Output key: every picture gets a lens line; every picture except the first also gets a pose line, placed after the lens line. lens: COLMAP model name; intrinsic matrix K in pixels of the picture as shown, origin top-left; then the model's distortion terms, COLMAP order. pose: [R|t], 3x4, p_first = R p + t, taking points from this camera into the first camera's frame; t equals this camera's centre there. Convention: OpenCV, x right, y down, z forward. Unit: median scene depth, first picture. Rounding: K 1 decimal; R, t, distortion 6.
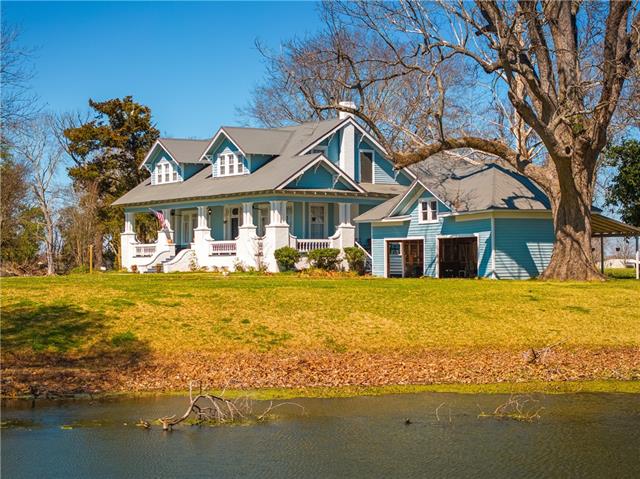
lens RADIAL K [[1288.6, 0, 320.0], [0, 1288.6, 239.5], [0, 0, 1]] dist [-0.202691, 0.366672]
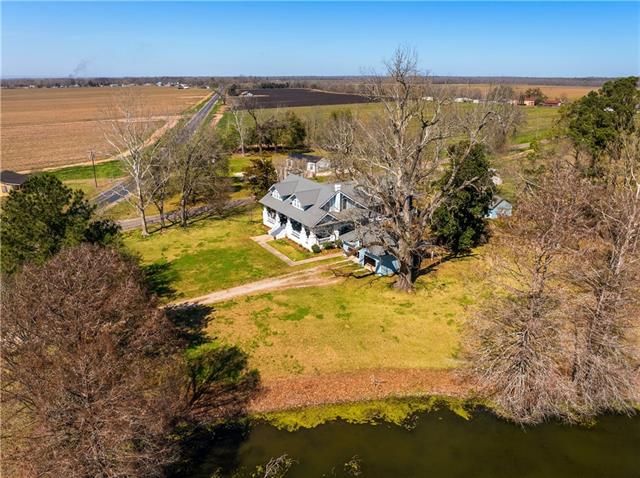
lens RADIAL K [[457.4, 0, 320.0], [0, 457.4, 239.0], [0, 0, 1]] dist [-0.041397, -0.003923]
pose [[0.998050, 0.021962, -0.058425, 0.047332], [0.000399, 0.933786, 0.357832, -0.390220], [0.062416, -0.357158, 0.931956, -0.000506]]
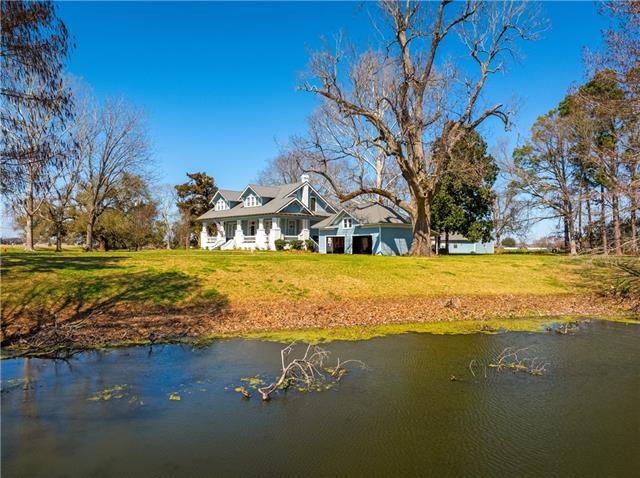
lens RADIAL K [[457.4, 0, 320.0], [0, 457.4, 239.0], [0, 0, 1]] dist [-0.041397, -0.003923]
pose [[0.993652, 0.012355, 0.111813, -0.044720], [-0.012922, 0.999907, 0.004344, 0.001389], [-0.111749, -0.005761, 0.993720, 0.222610]]
